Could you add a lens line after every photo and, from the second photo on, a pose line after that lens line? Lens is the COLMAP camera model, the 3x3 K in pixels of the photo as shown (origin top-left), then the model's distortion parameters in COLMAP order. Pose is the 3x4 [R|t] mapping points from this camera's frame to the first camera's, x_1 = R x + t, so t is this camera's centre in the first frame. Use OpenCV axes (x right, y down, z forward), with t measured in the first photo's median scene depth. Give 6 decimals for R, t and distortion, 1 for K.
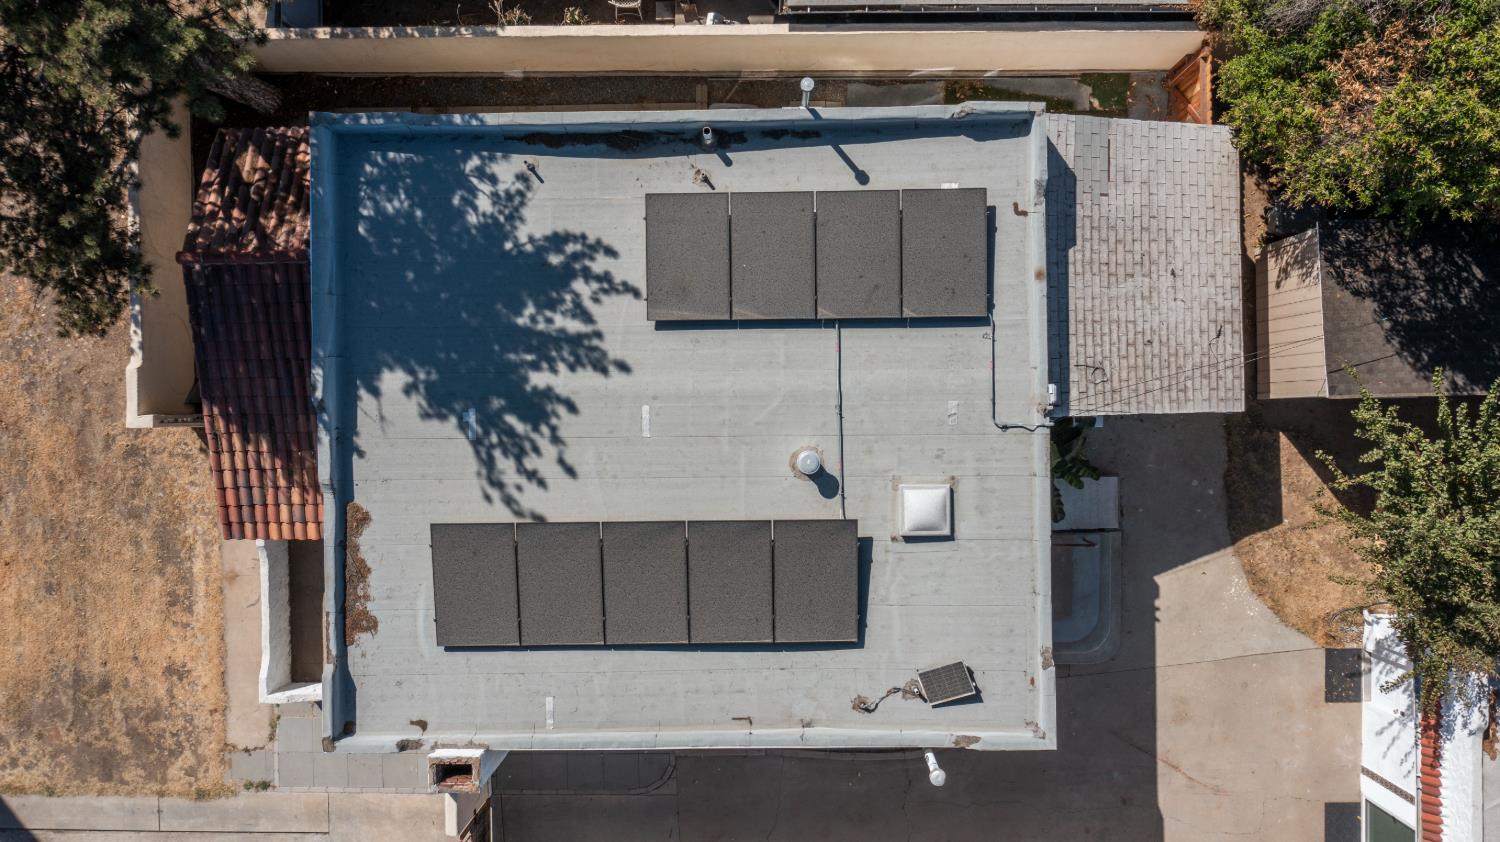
lens RADIAL K [[1172.9, 0, 752.8], [0, 1172.9, 415.4], [0, 0, 1]] dist [-0.018209, 0.006468]
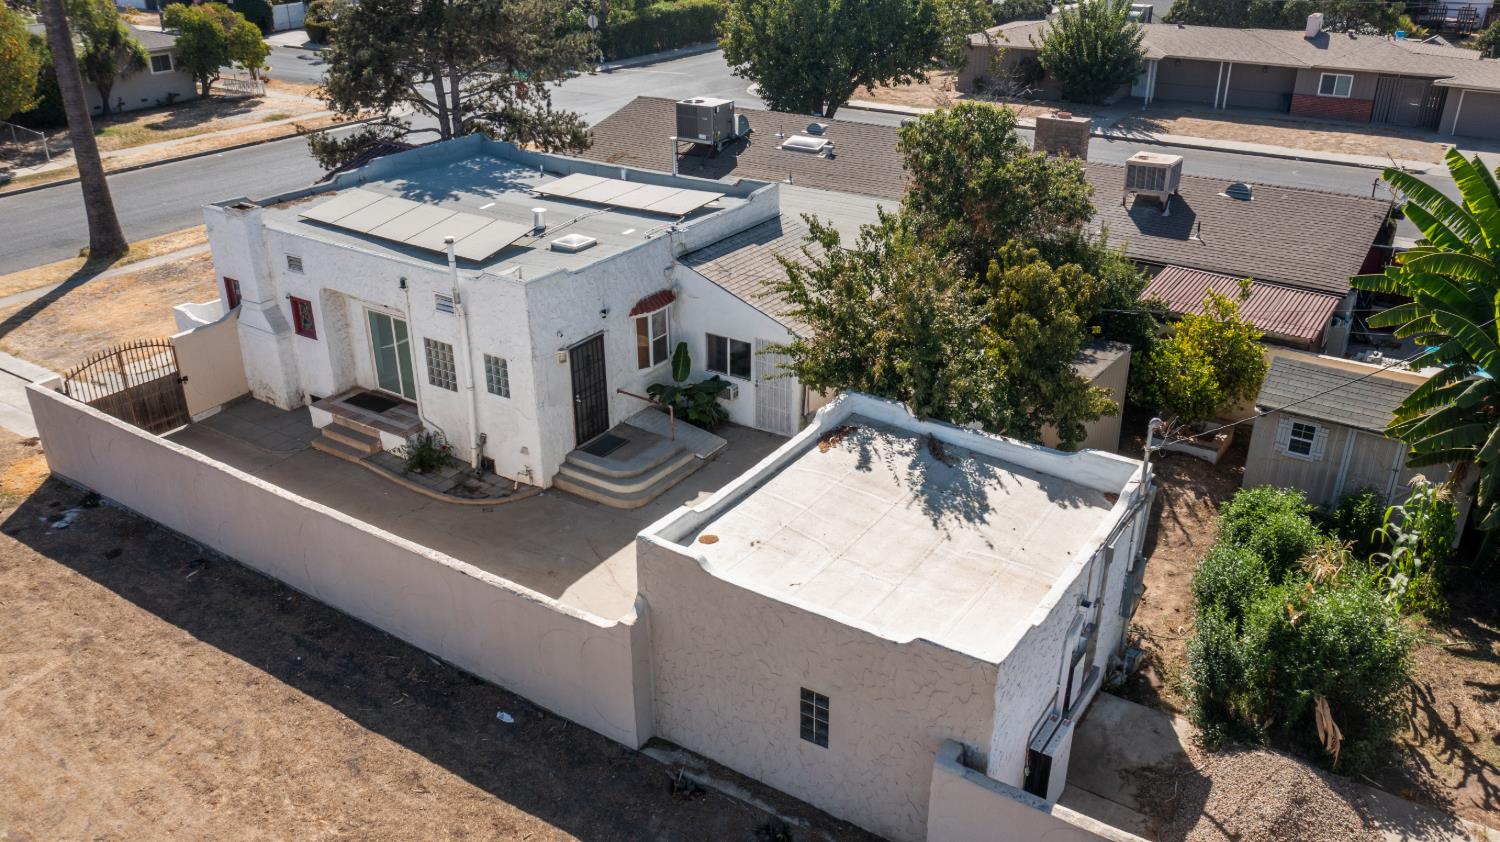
lens RADIAL K [[1172.9, 0, 751.5], [0, 1172.9, 419.3], [0, 0, 1]] dist [-0.018209, 0.006468]
pose [[0.825290, 0.256591, -0.503049, 1.087629], [-0.564559, 0.354313, -0.745477, 1.091827], [-0.013046, 0.899235, 0.437271, 0.496155]]
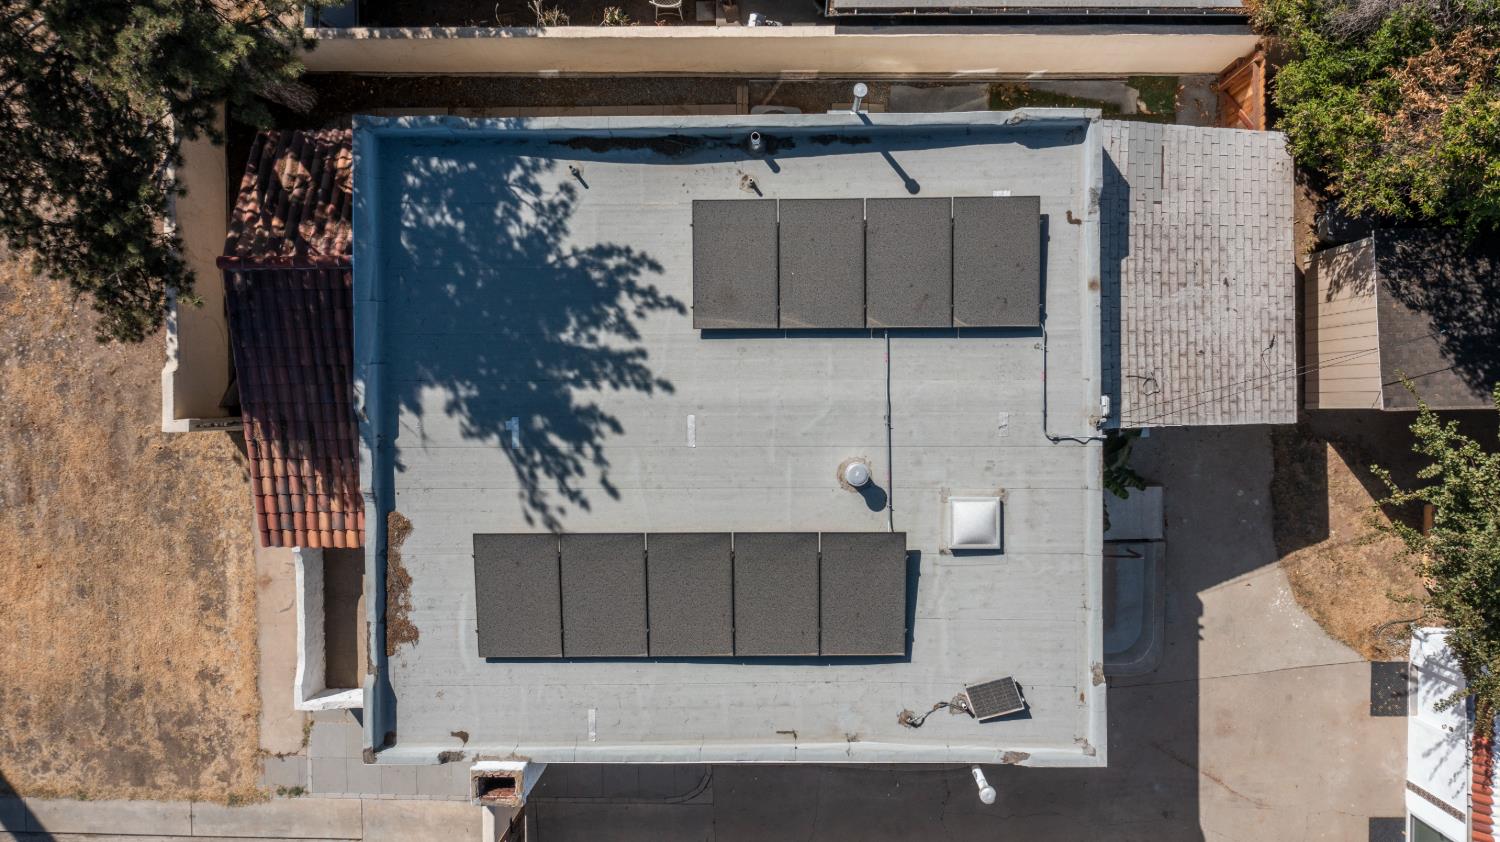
lens RADIAL K [[1172.9, 0, 752.3], [0, 1172.9, 413.9], [0, 0, 1]] dist [-0.018209, 0.006468]
pose [[0.999960, 0.005734, -0.006847, -0.031059], [-0.005682, 0.999955, 0.007603, -0.016152], [0.006890, -0.007564, 0.999948, 0.013711]]
